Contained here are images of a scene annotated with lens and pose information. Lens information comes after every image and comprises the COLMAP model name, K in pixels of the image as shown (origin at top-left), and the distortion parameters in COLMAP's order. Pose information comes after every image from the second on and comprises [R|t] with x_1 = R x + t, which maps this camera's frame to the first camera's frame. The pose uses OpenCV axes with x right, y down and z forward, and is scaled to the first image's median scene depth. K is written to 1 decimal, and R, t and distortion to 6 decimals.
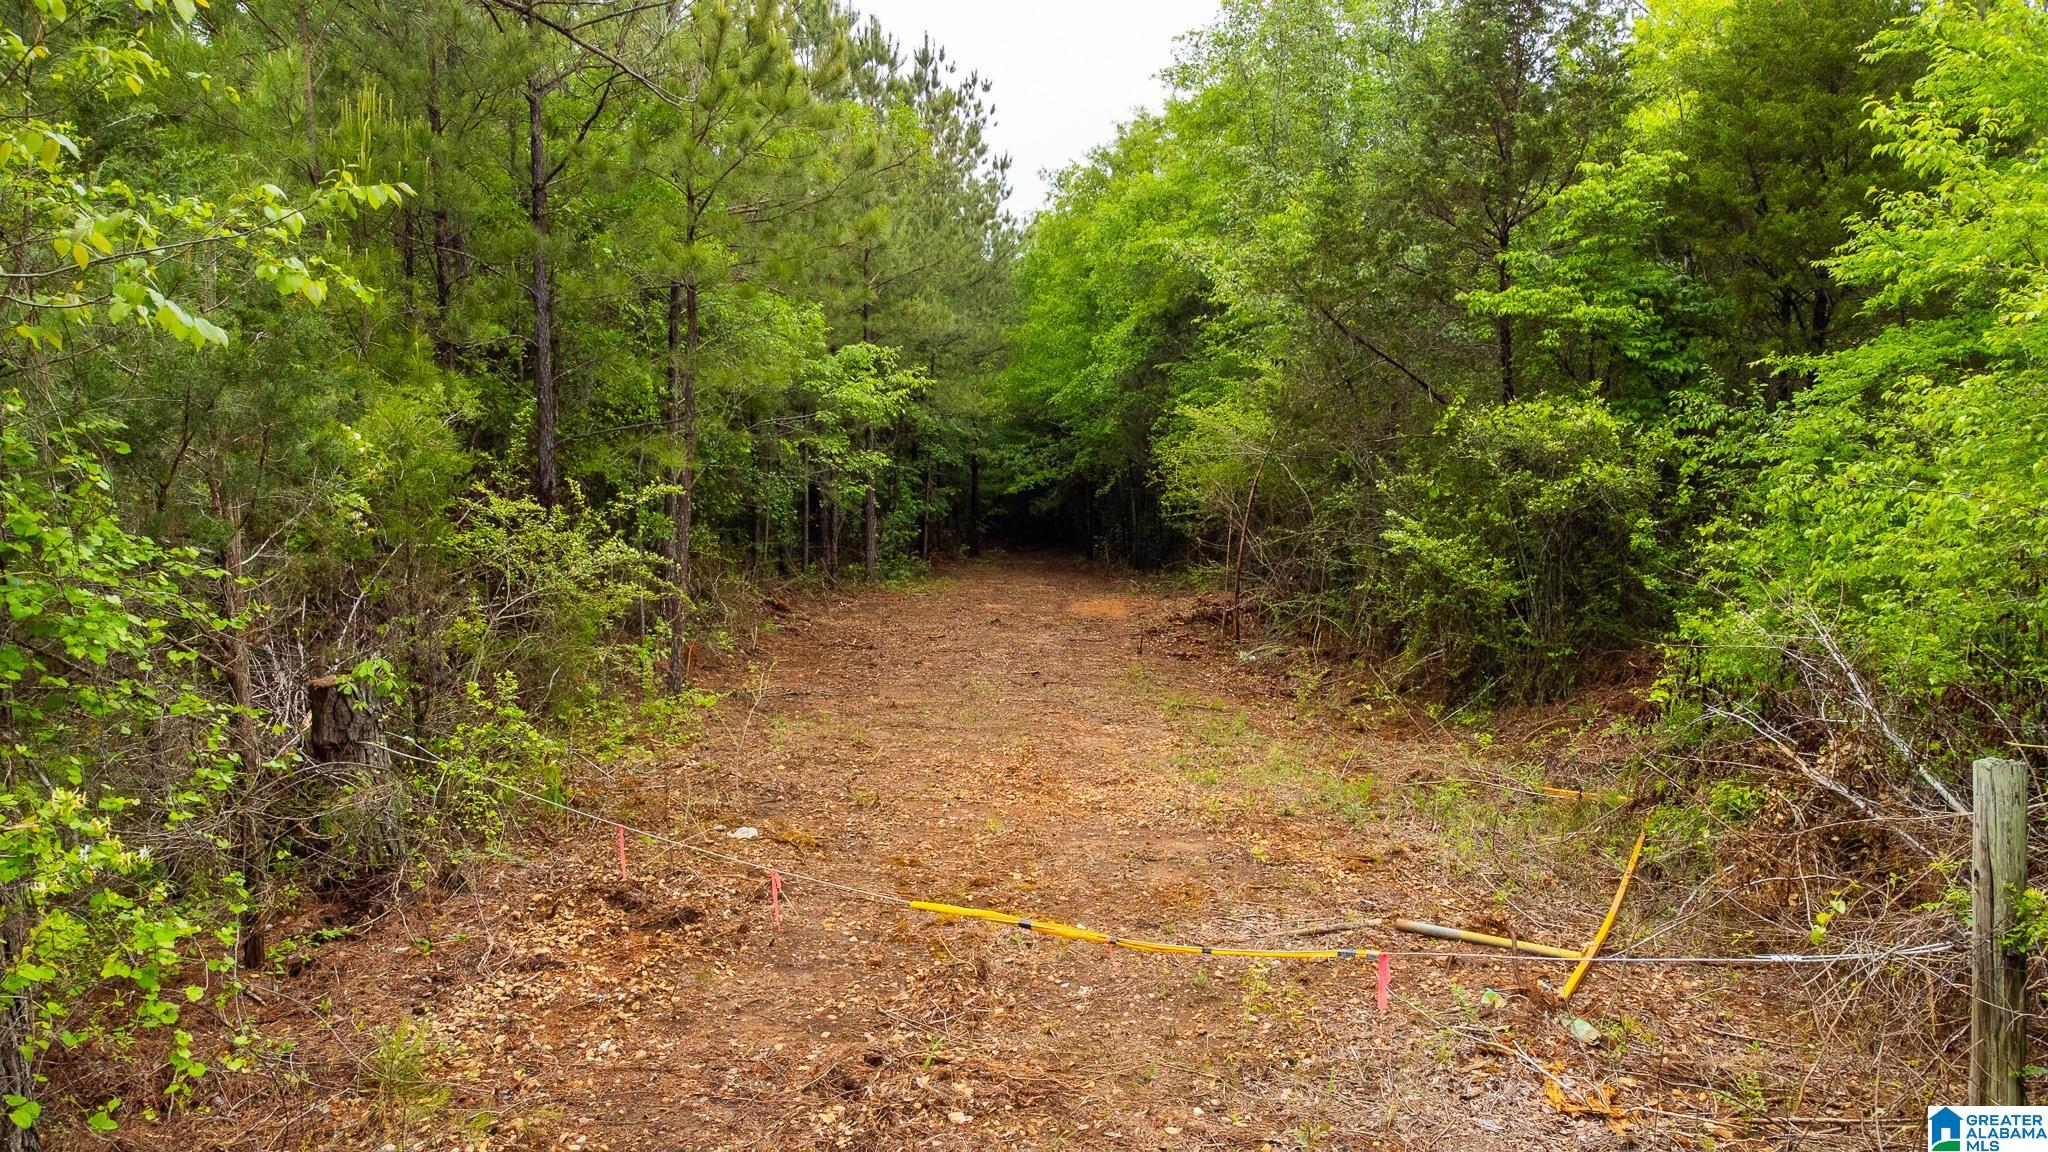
lens RADIAL K [[1493.7, 0, 1032.8], [0, 1493.7, 587.0], [0, 0, 1]] dist [0.026417, 0.027596]
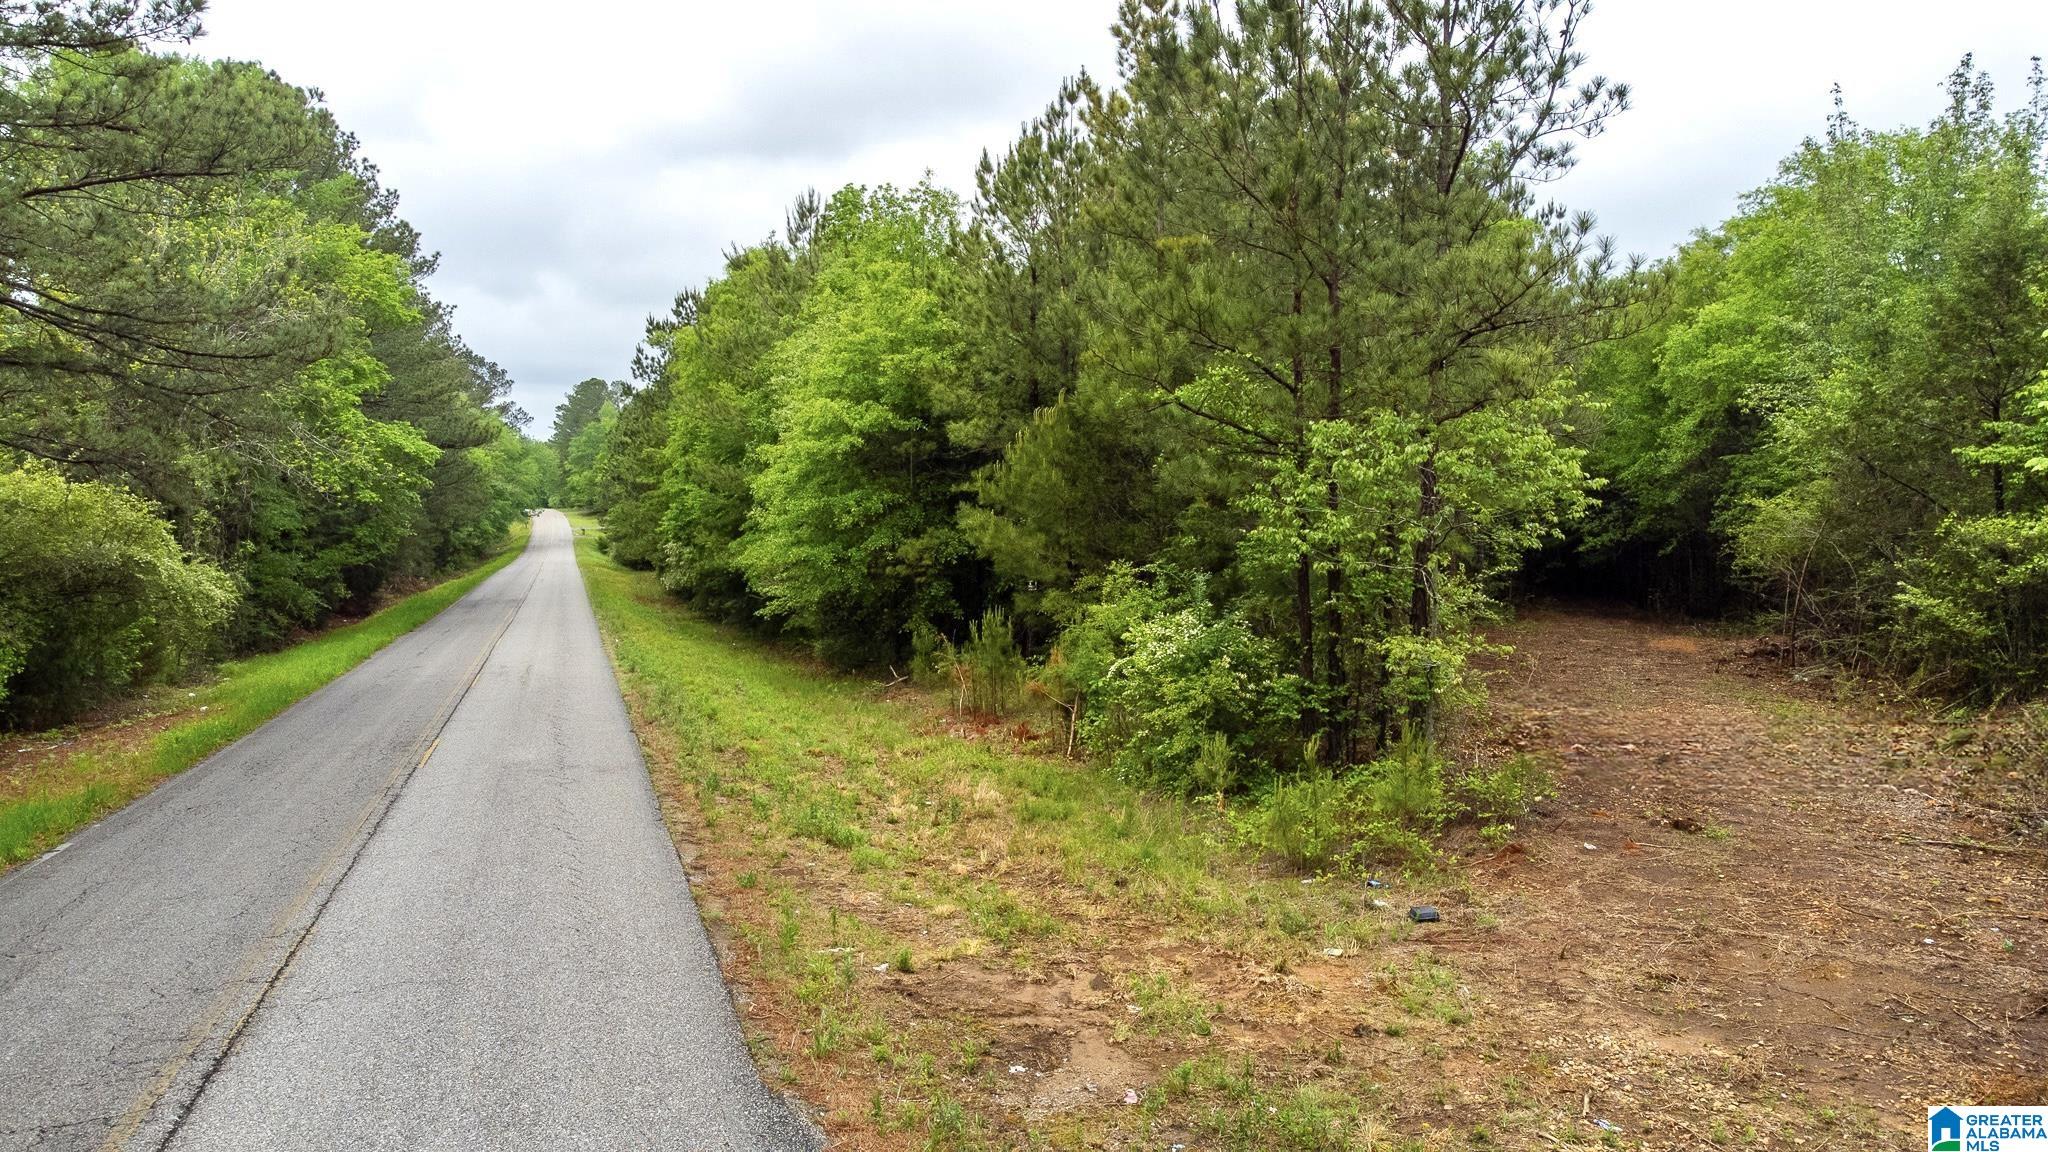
lens RADIAL K [[1493.7, 0, 1027.2], [0, 1493.7, 569.9], [0, 0, 1]] dist [0.026417, 0.027596]
pose [[0.945905, 0.019012, -0.323887, -0.091513], [-0.031915, 0.998892, -0.034573, 0.016804], [0.322871, 0.043040, 0.945464, -0.605365]]
